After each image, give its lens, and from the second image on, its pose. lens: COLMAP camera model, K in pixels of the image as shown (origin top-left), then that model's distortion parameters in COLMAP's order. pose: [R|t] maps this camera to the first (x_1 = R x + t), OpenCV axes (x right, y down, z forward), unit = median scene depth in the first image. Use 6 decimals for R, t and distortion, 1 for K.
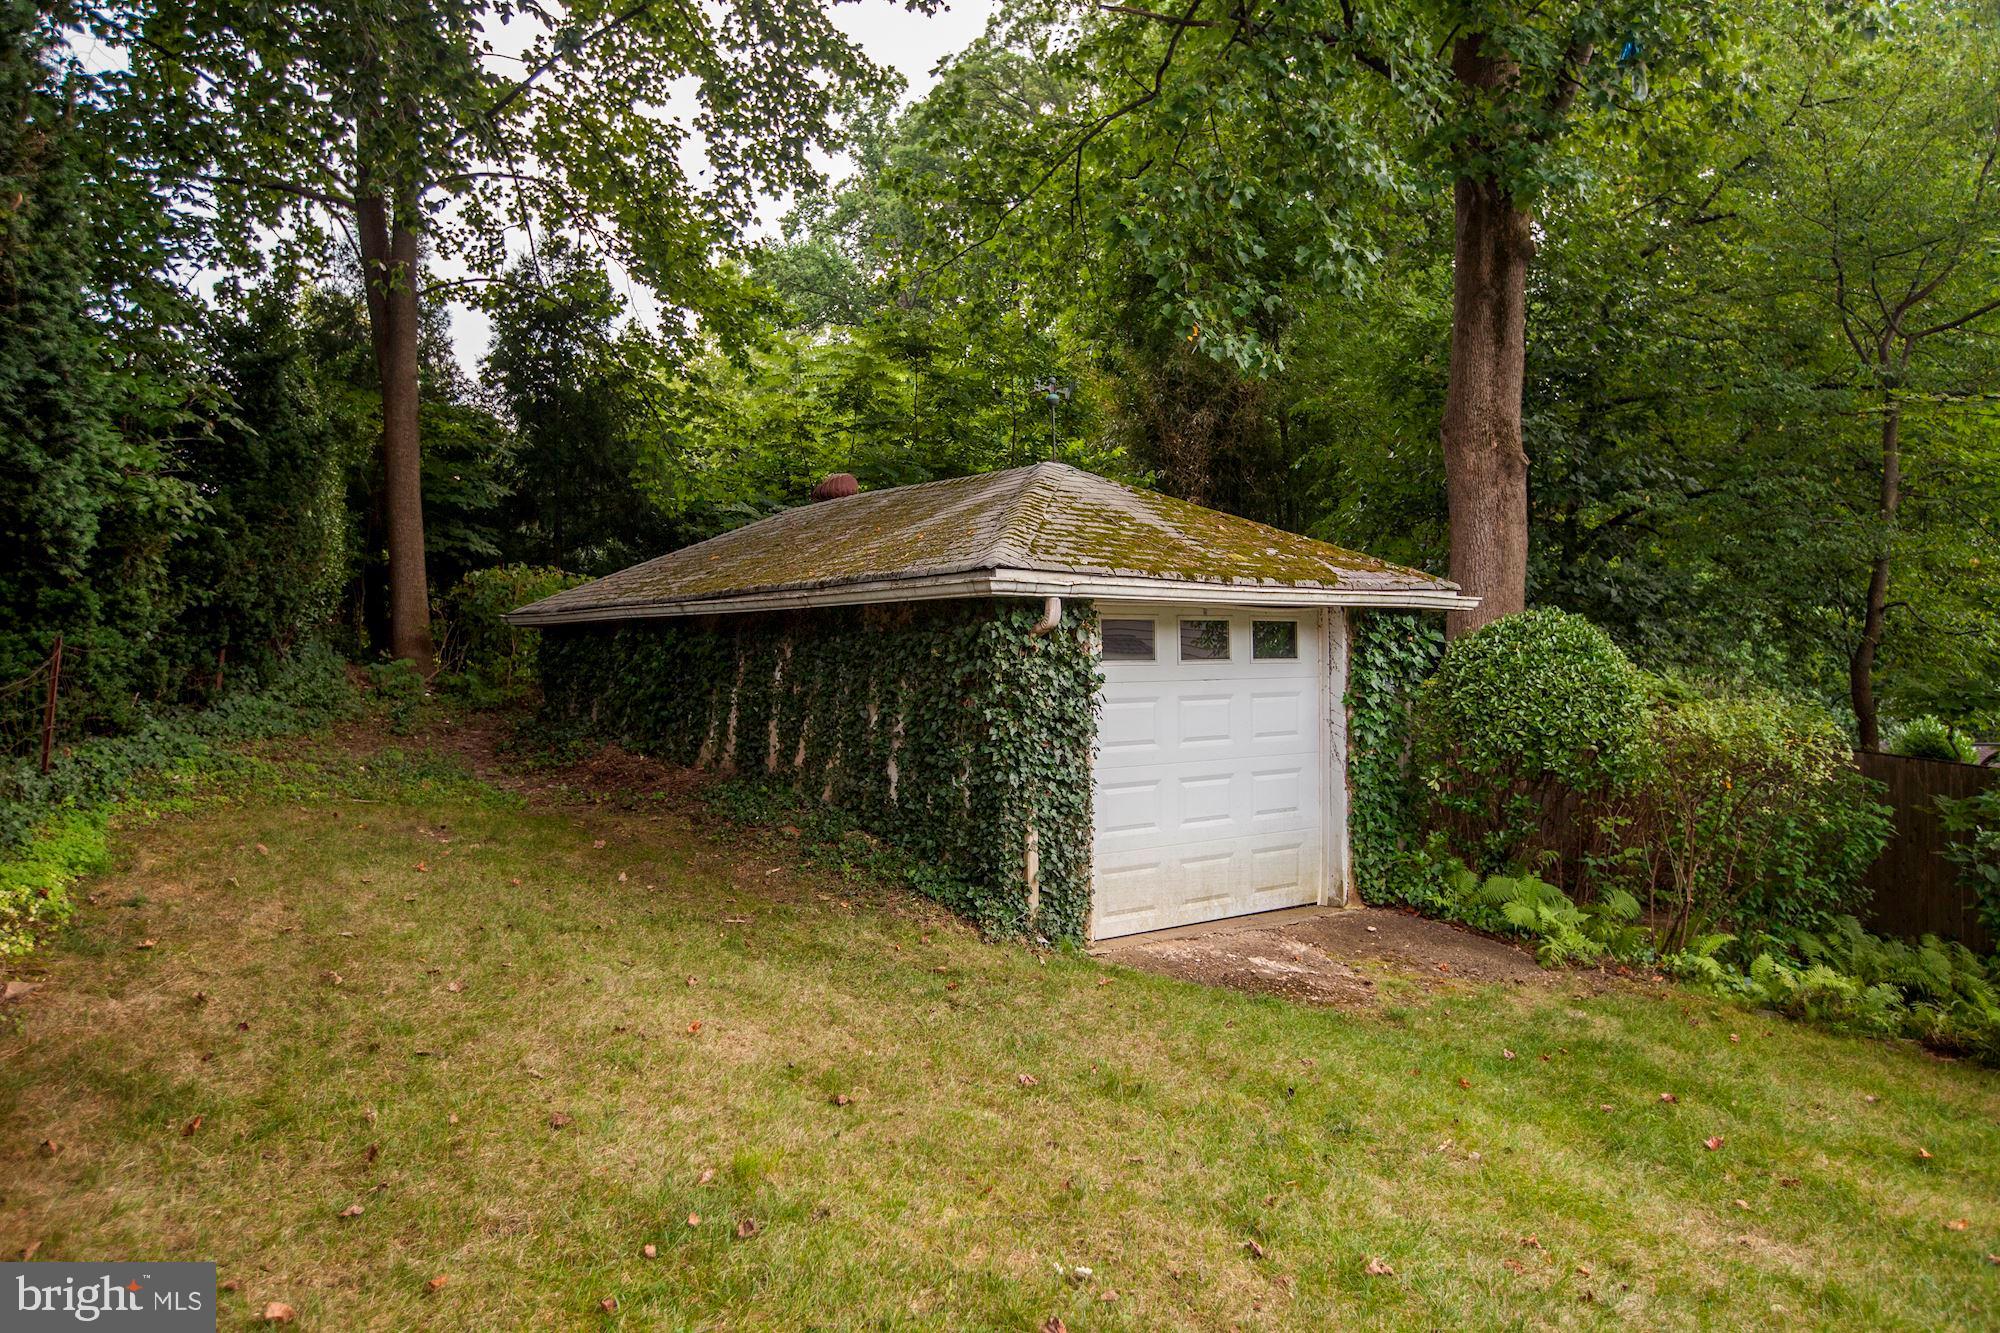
lens RADIAL K [[1352.4, 0, 997.4], [0, 1352.4, 685.4], [0, 0, 1]] dist [0.000780, -0.005521]
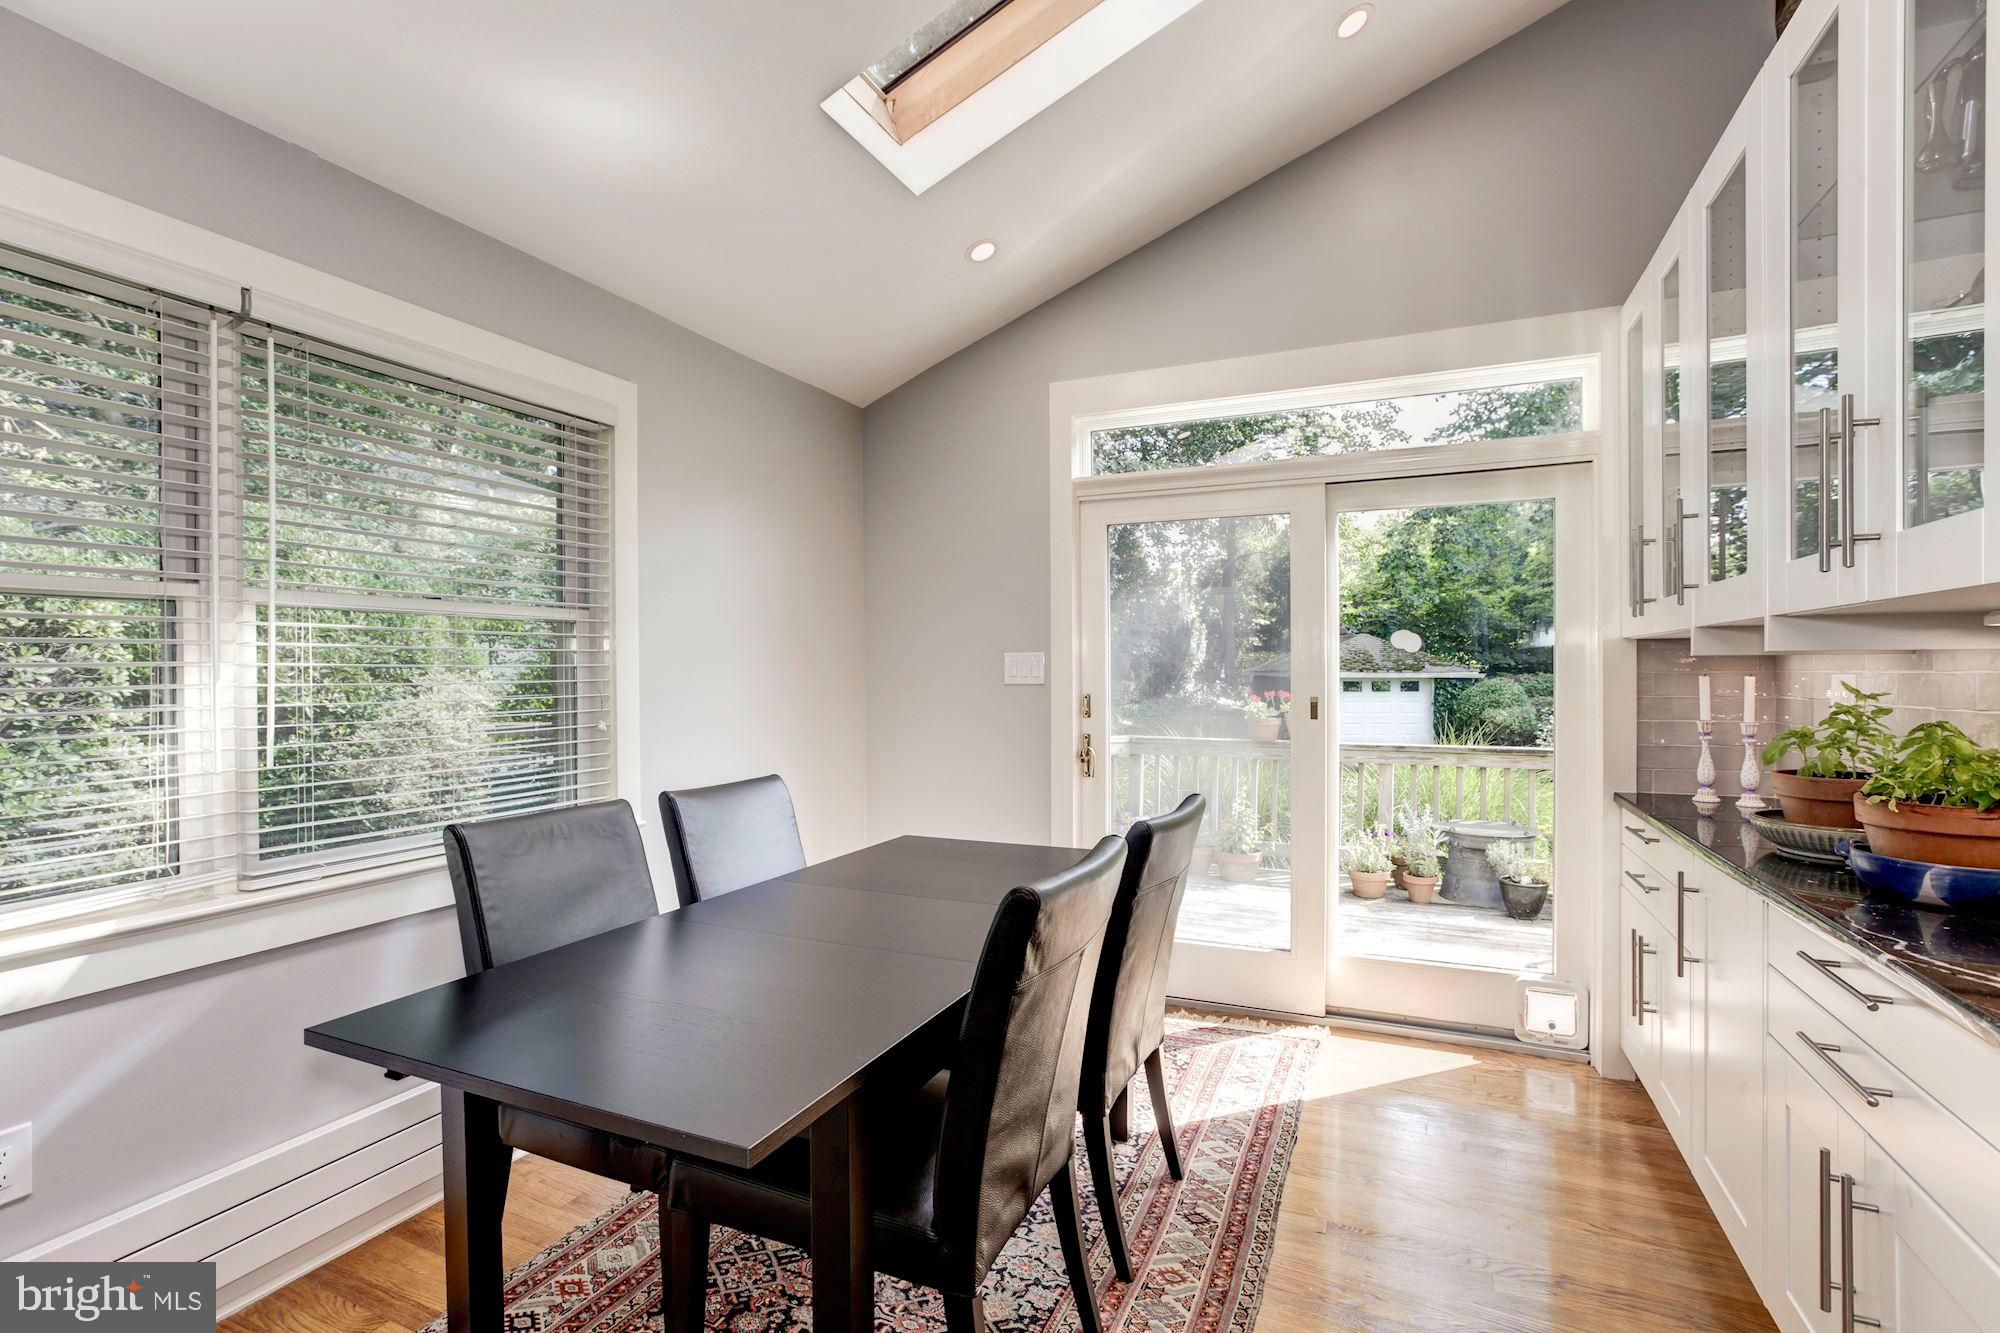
lens RADIAL K [[903.6, 0, 1018.8], [0, 903.6, 683.6], [0, 0, 1]] dist [-0.028412, 0.012388]
pose [[0.728593, 0.012193, -0.684838, 1.057005], [-0.014617, 0.999891, 0.002250, -0.031858], [0.684791, 0.008371, 0.728692, -1.389408]]
